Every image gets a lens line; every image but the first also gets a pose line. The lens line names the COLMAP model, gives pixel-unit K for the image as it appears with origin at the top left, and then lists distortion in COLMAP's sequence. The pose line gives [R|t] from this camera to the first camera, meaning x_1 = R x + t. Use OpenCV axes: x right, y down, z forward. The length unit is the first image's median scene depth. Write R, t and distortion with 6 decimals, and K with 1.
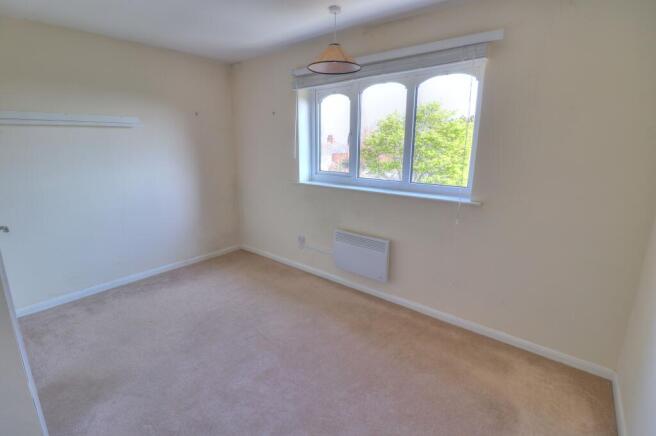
lens RADIAL K [[306.3, 0, 326.0], [0, 306.3, 208.6], [0, 0, 1]] dist [-0.001401, -0.000412]
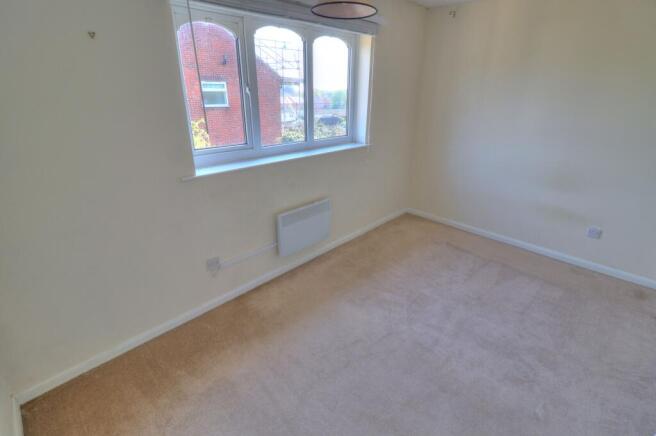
lens RADIAL K [[306.3, 0, 326.0], [0, 306.3, 208.6], [0, 0, 1]] dist [-0.001401, -0.000412]
pose [[0.085159, -0.360896, 0.928710, -0.704657], [0.204374, 0.918604, 0.338229, -0.196688], [-0.975182, 0.161001, 0.151985, 0.768069]]
